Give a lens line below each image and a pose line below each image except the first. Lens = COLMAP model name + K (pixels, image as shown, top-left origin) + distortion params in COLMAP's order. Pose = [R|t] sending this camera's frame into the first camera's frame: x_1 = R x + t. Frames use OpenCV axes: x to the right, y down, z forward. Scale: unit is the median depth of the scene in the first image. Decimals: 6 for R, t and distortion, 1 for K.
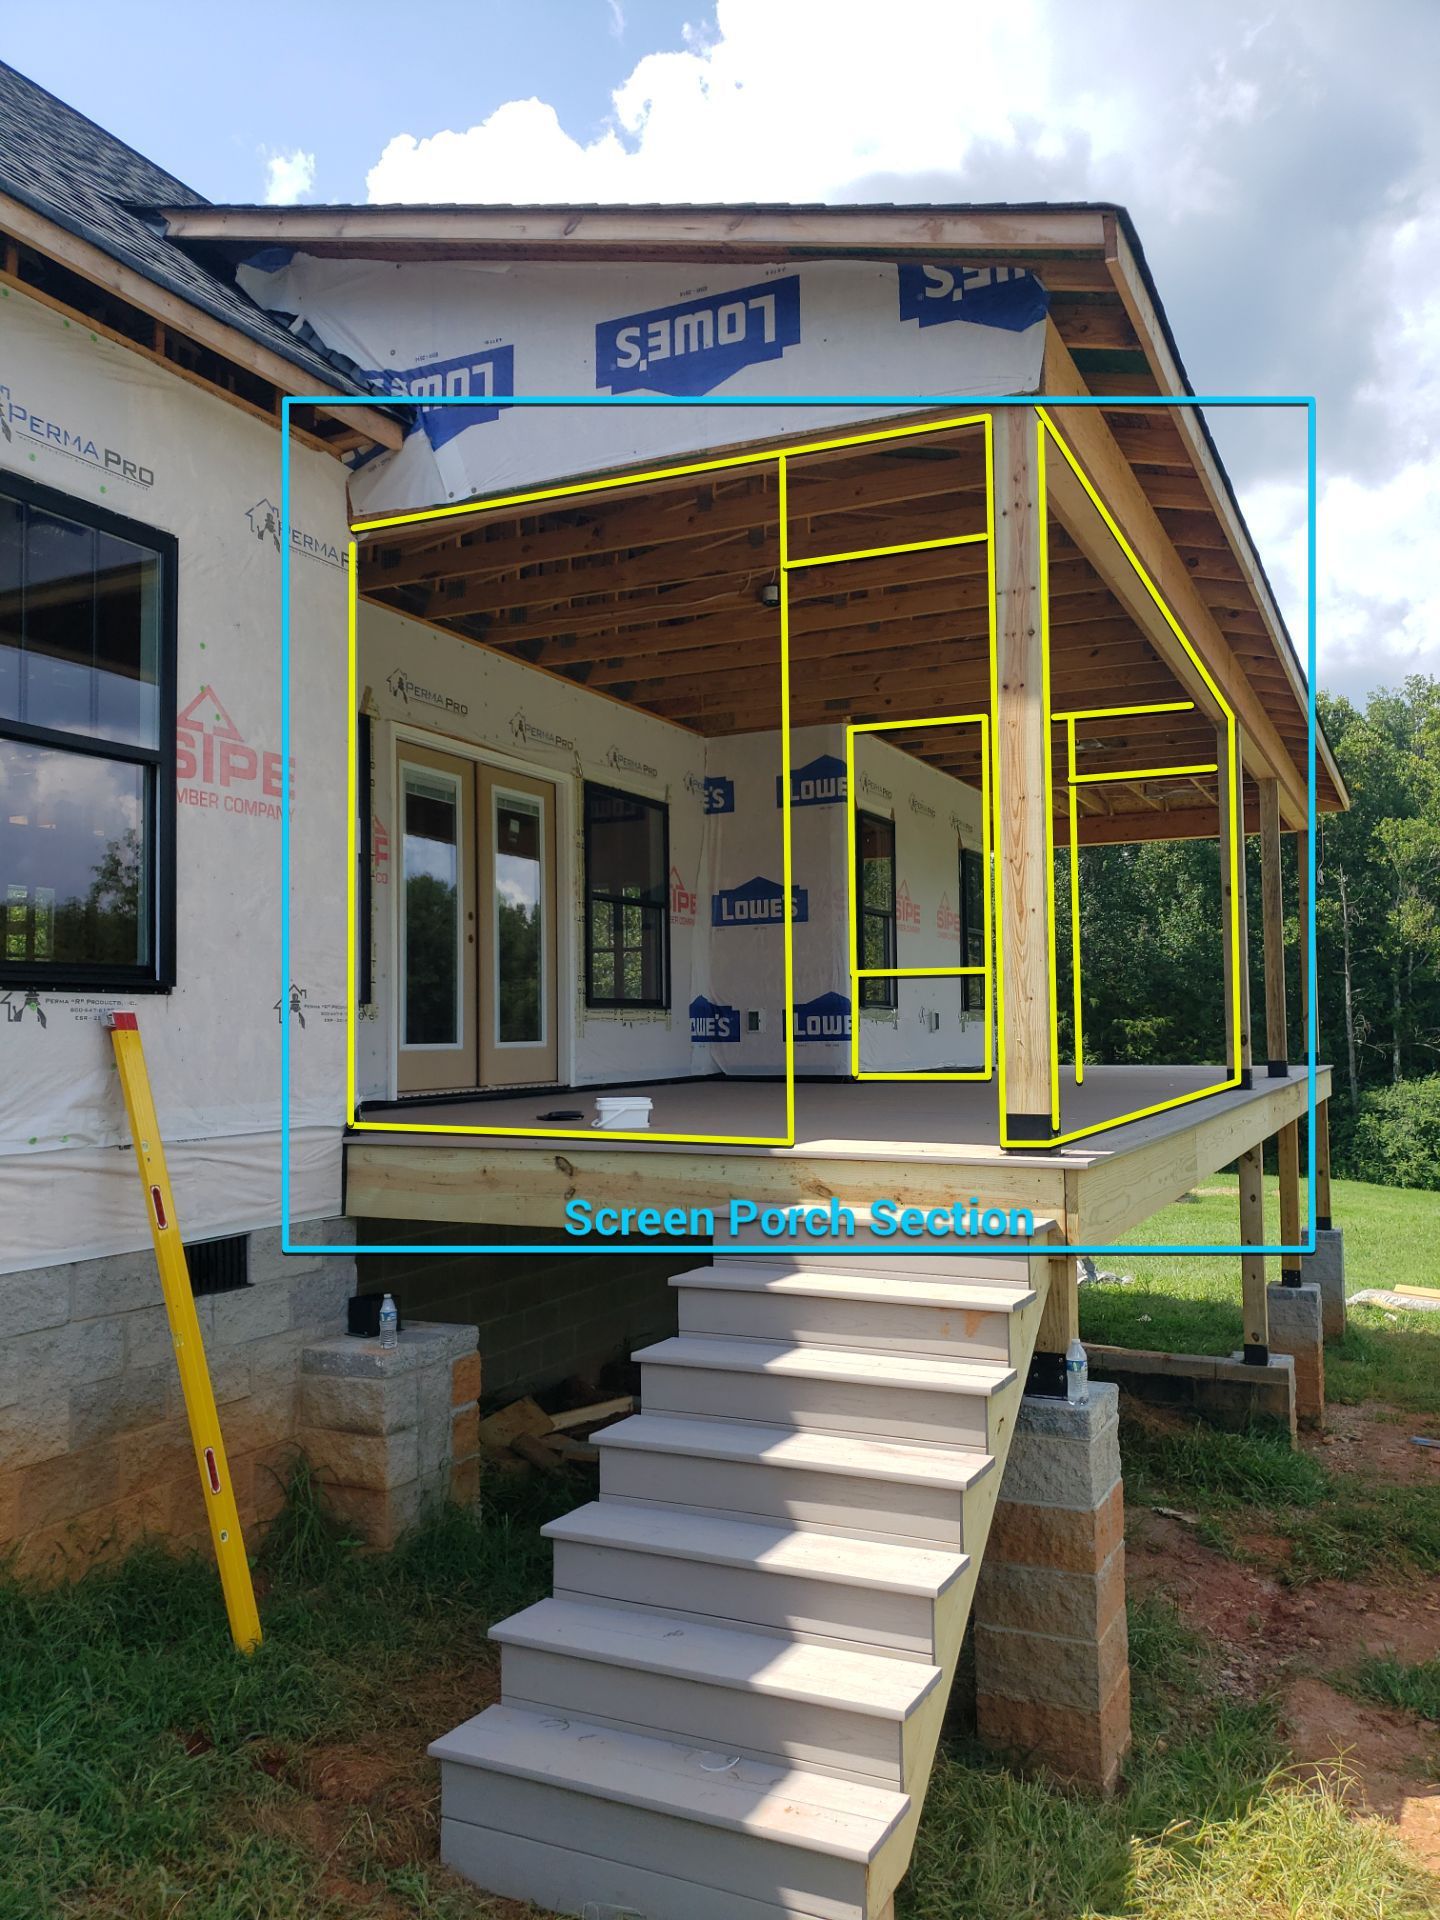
lens RADIAL K [[1498.9, 0, 705.3], [0, 1498.9, 944.7], [0, 0, 1]] dist [0.016508, 0.012819]
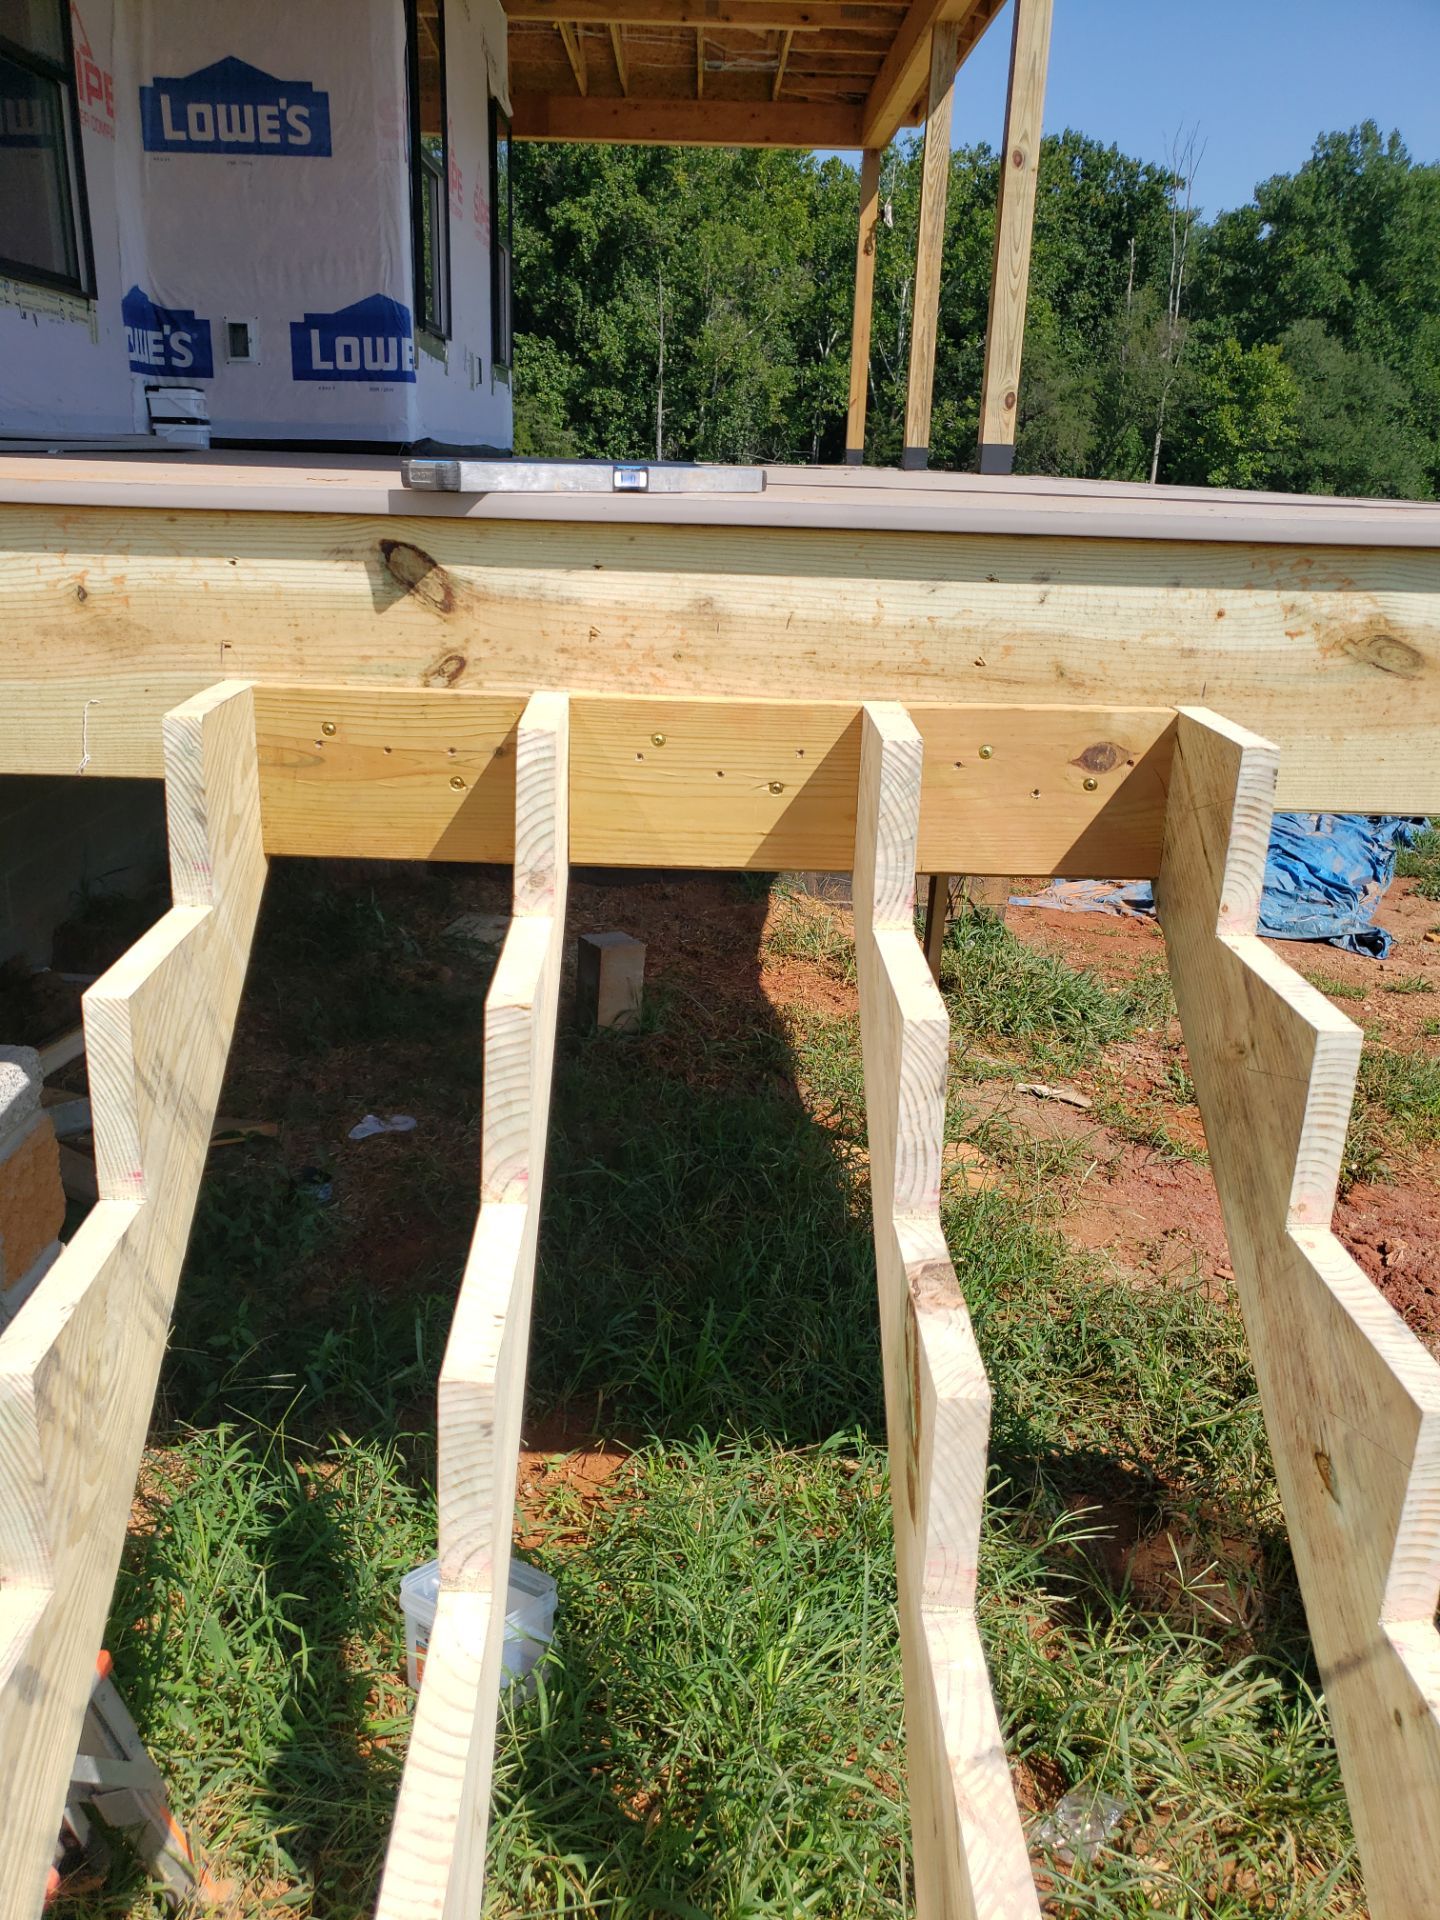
lens RADIAL K [[1498.9, 0, 695.0], [0, 1498.9, 958.0], [0, 0, 1]] dist [0.016508, 0.012819]
pose [[0.898279, -0.106252, 0.426387, -0.158185], [-0.061109, 0.930693, 0.360661, 0.098450], [-0.435157, -0.350030, 0.829529, 0.642107]]
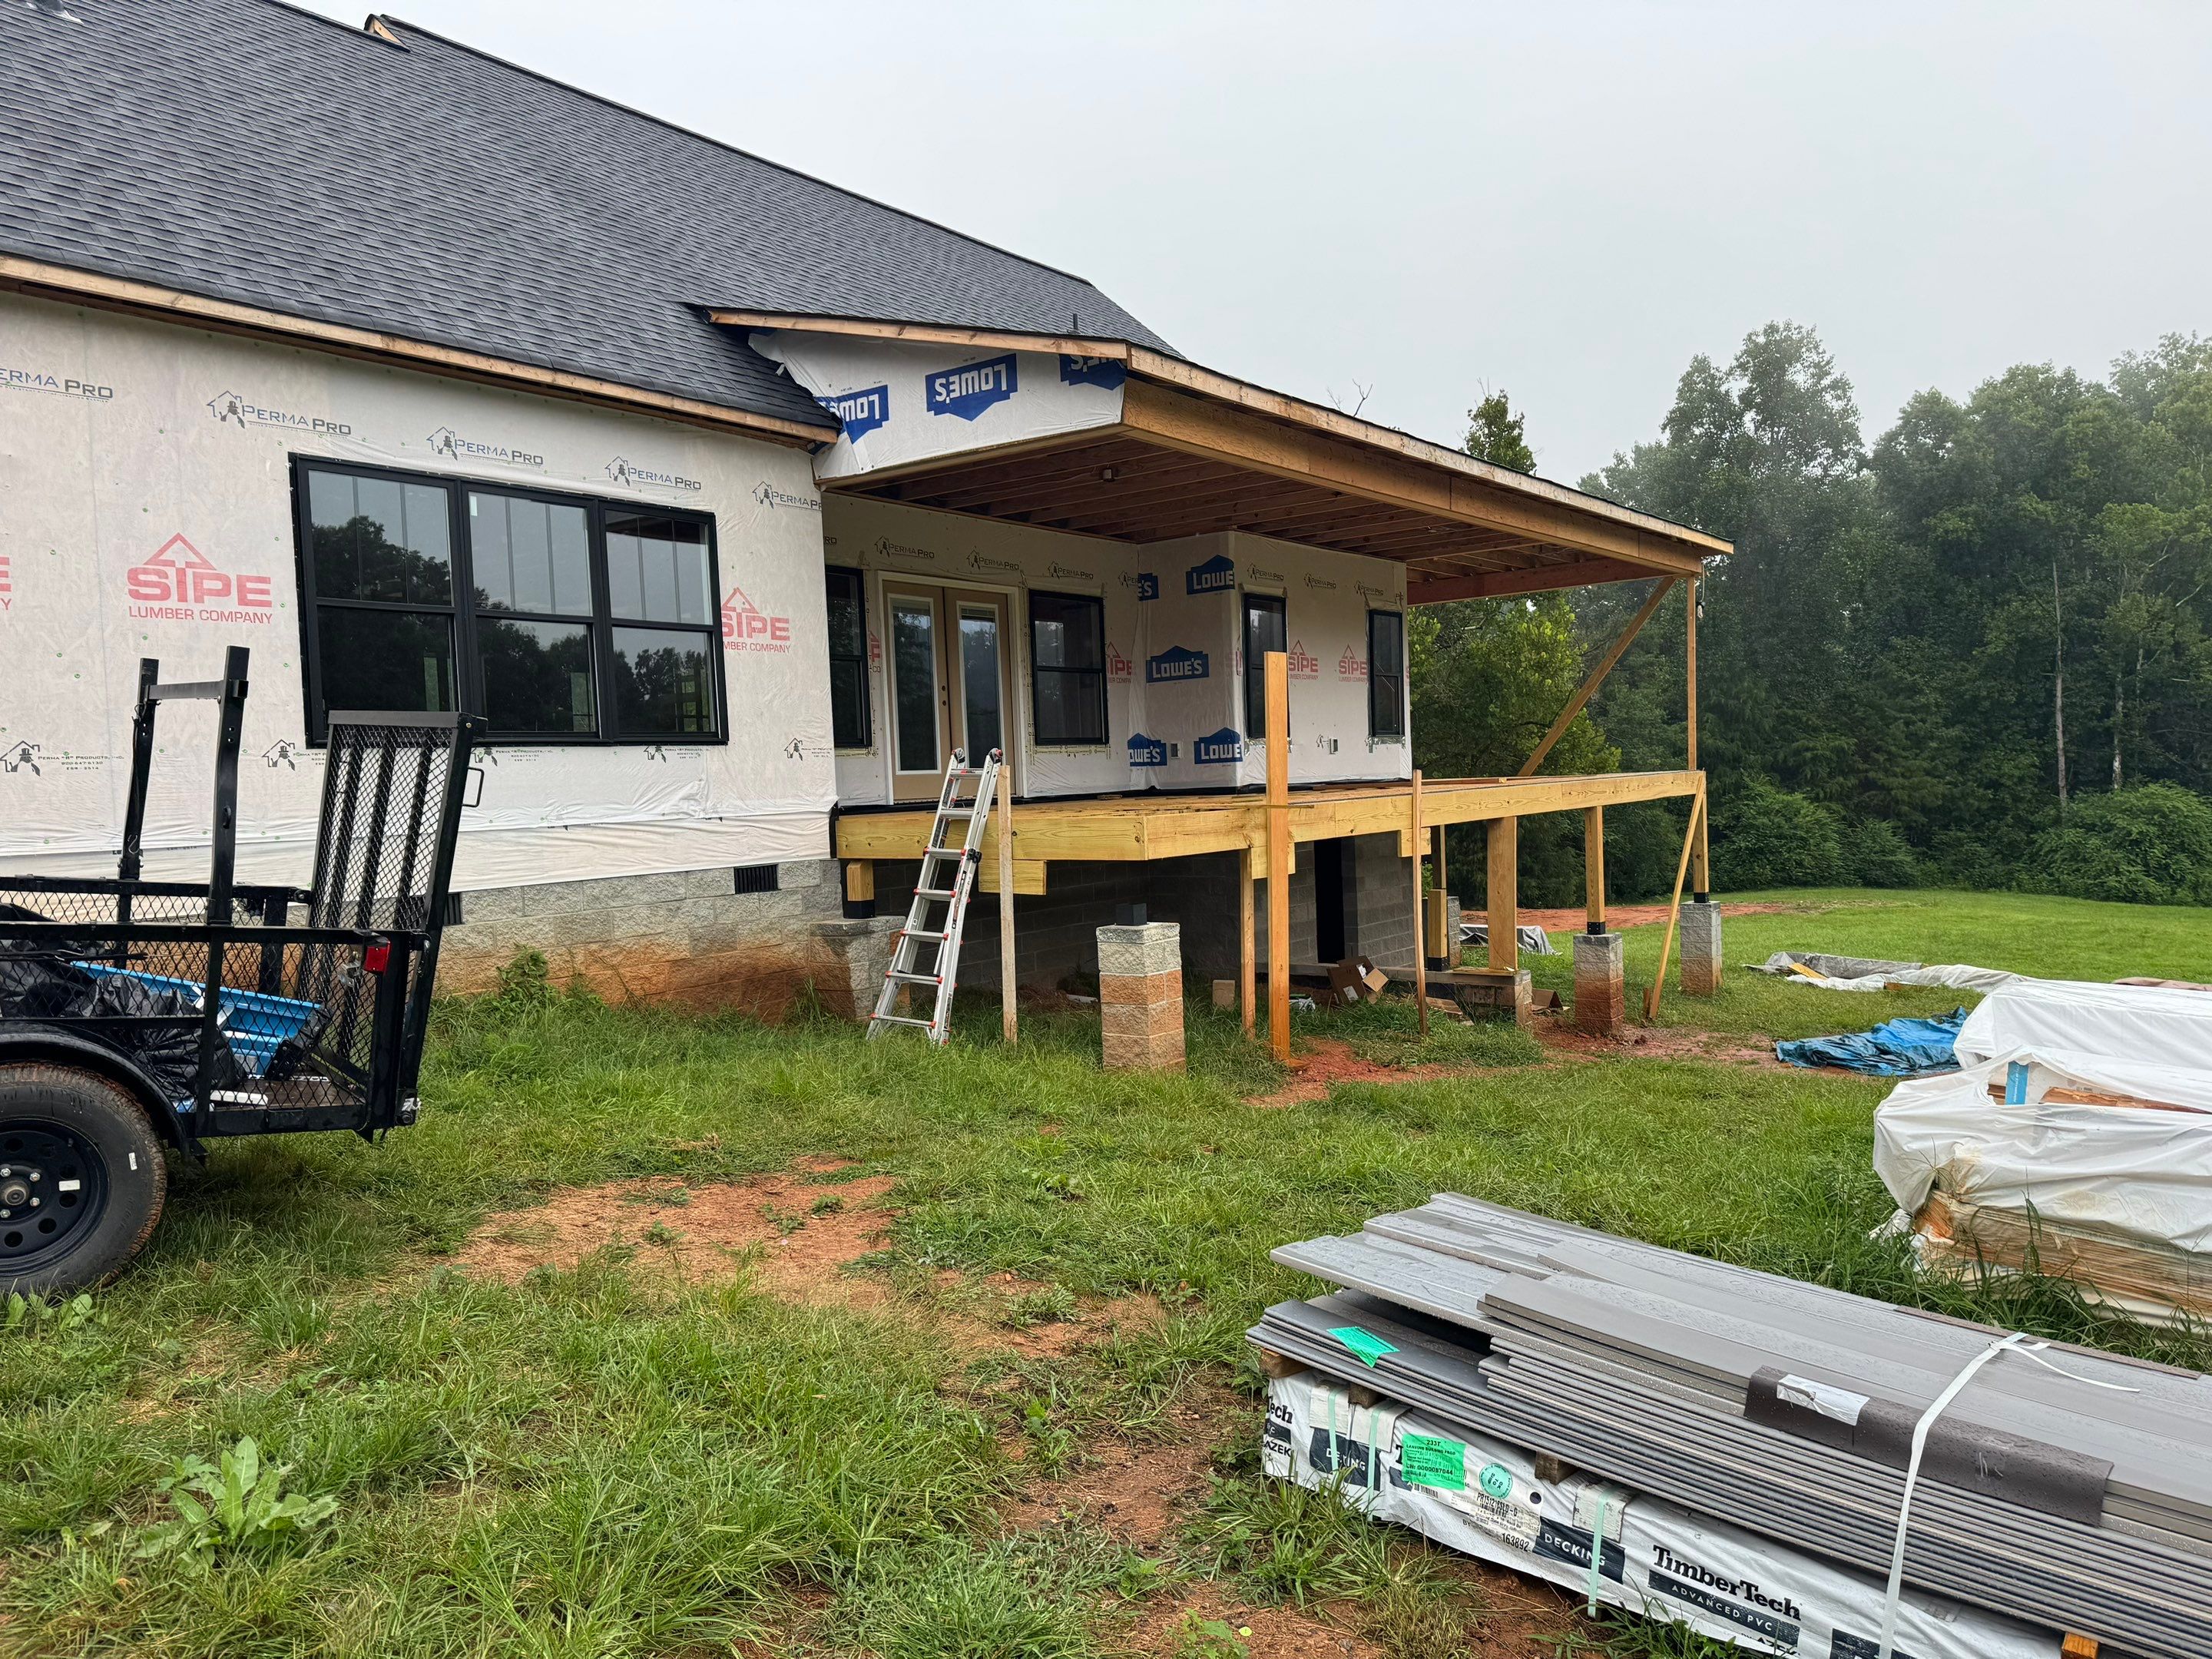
lens RADIAL K [[1555.2, 0, 1122.7], [0, 1555.2, 839.9], [0, 0, 1]] dist [0.042074, -0.040714]
pose [[0.982834, -0.021169, -0.183276, 0.464602], [0.040124, 0.994143, 0.100344, -0.024770], [0.180078, -0.105975, 0.977927, -0.822993]]
